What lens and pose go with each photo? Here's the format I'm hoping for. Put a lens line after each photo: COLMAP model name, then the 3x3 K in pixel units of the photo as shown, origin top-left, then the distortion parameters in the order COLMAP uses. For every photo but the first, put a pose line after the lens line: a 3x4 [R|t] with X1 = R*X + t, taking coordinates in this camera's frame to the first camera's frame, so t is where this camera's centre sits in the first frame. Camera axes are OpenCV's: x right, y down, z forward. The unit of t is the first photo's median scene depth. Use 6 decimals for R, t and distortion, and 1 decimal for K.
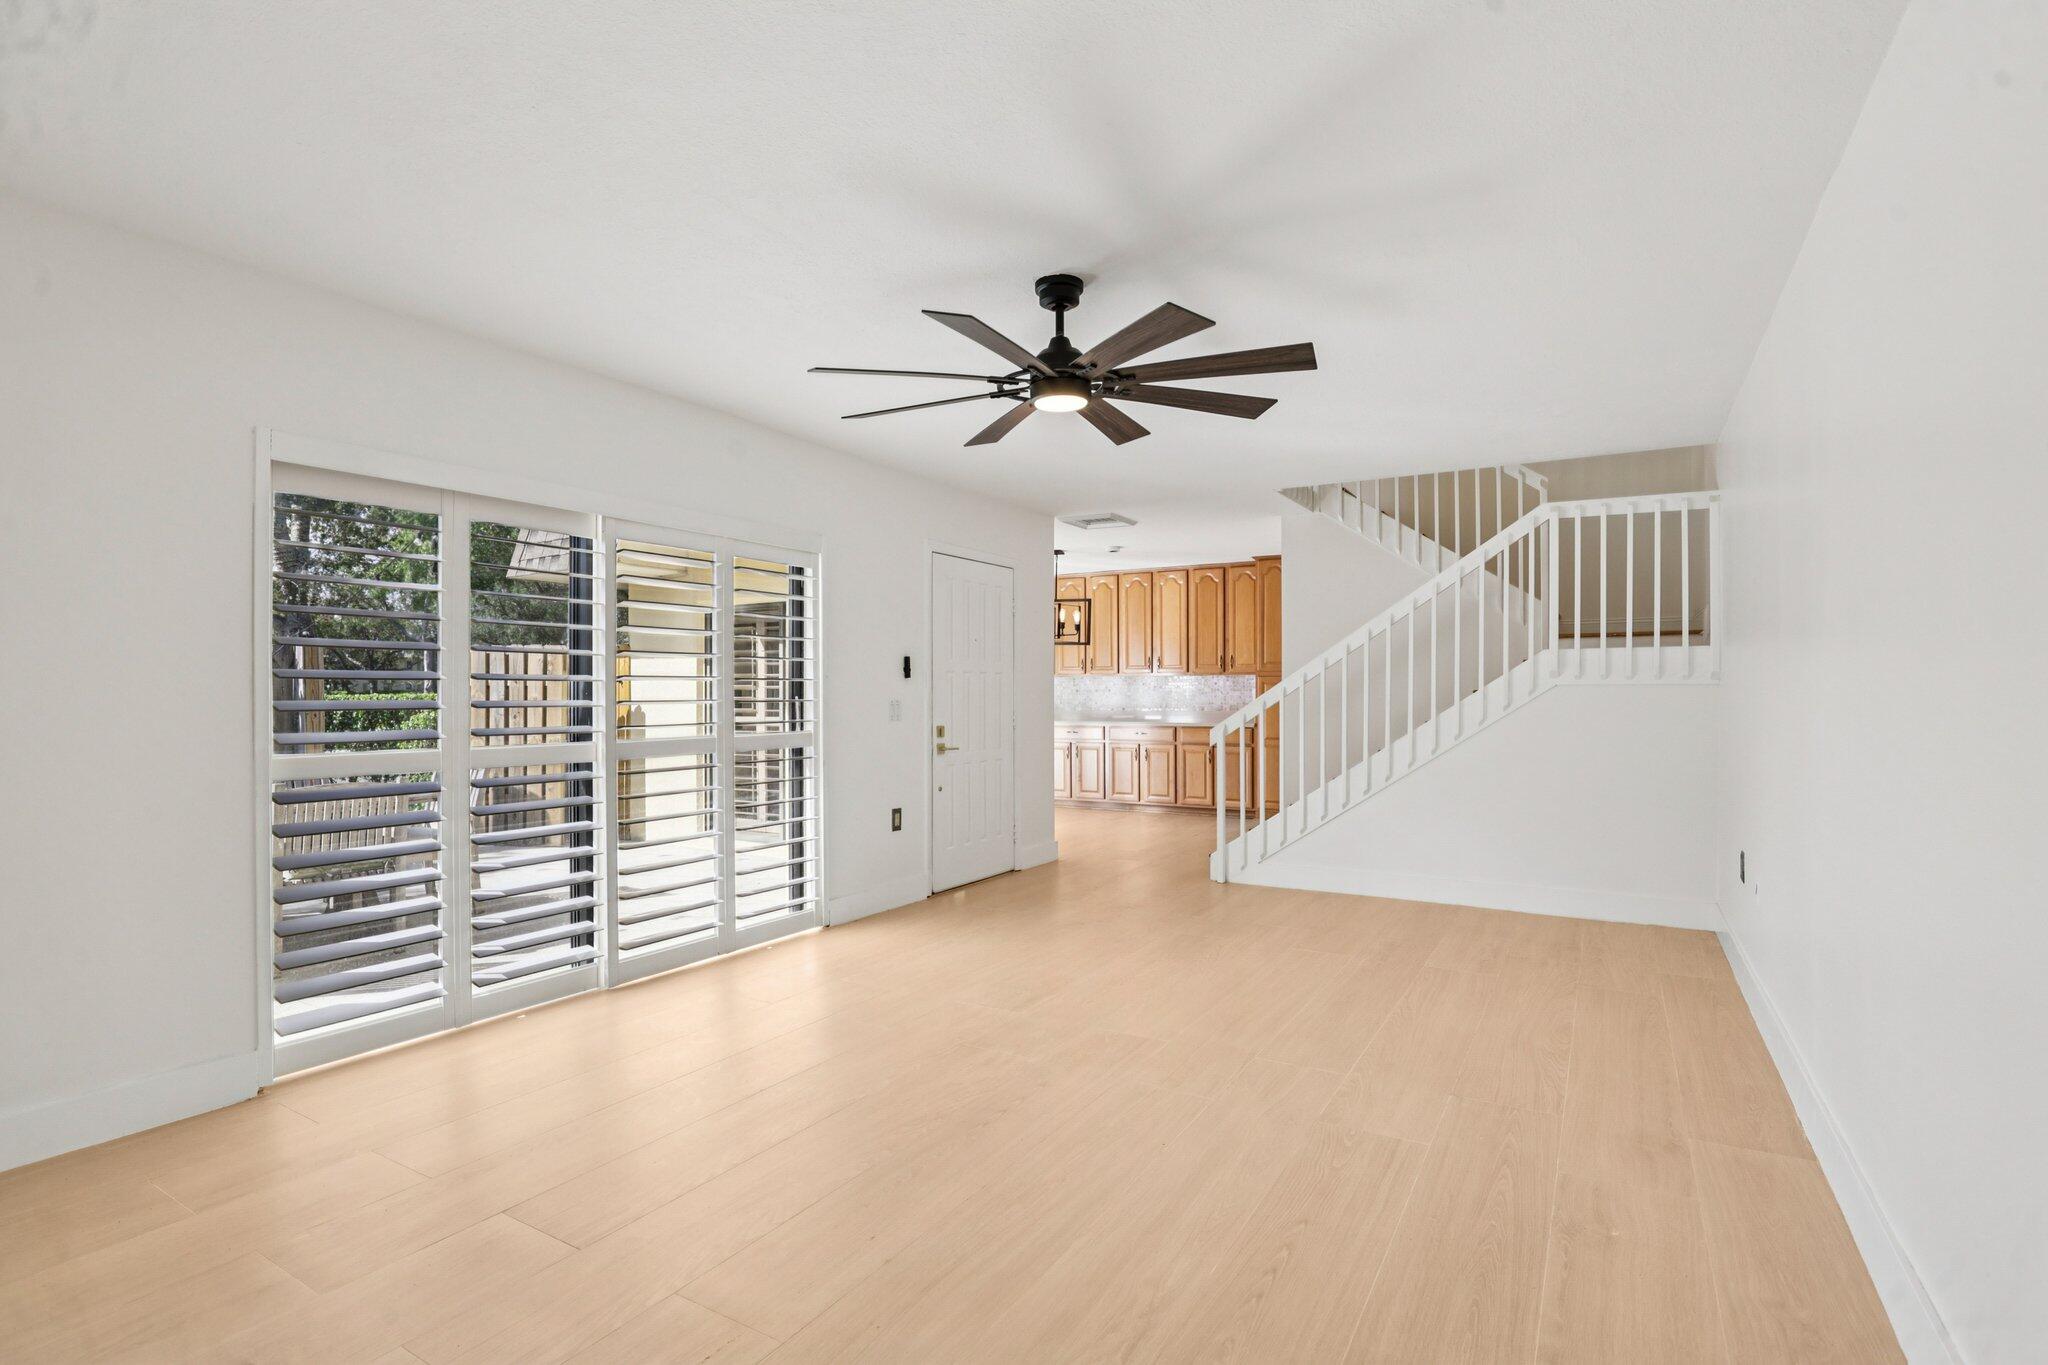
lens RADIAL K [[975.7, 0, 1035.9], [0, 975.7, 689.6], [0, 0, 1]] dist [-0.037595, 0.008855]
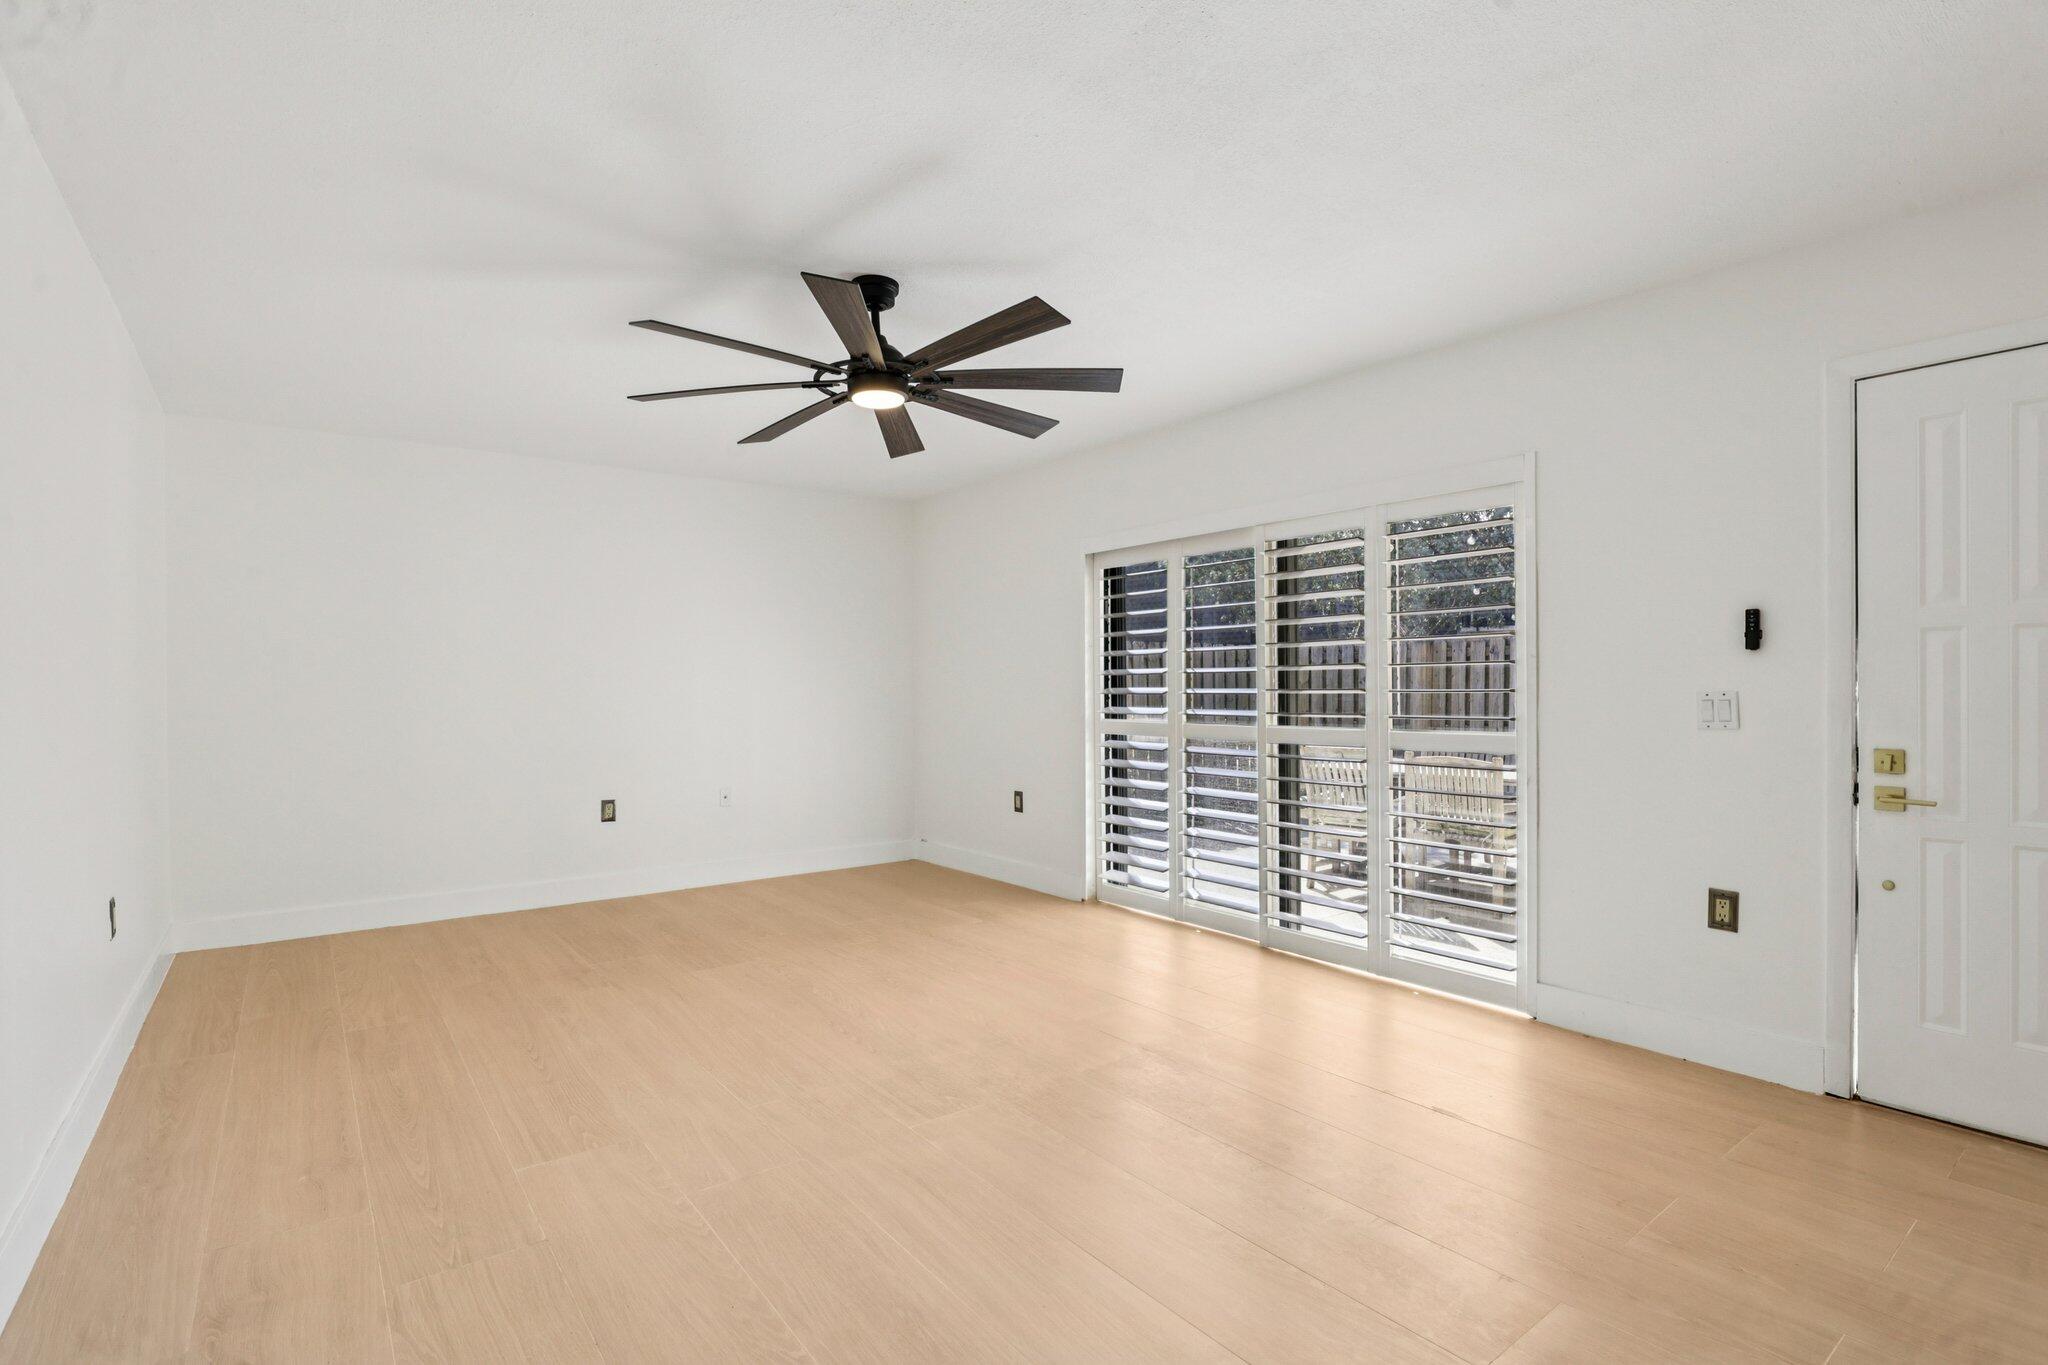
lens RADIAL K [[999.0, 0, 1055.5], [0, 999.0, 689.4], [0, 0, 1]] dist [-0.031388, 0.000254]
pose [[-0.370874, 0.004843, -0.928671, 0.883421], [0.008612, 0.999961, 0.001776, 0.008655], [0.928643, -0.007339, -0.370901, 1.485739]]
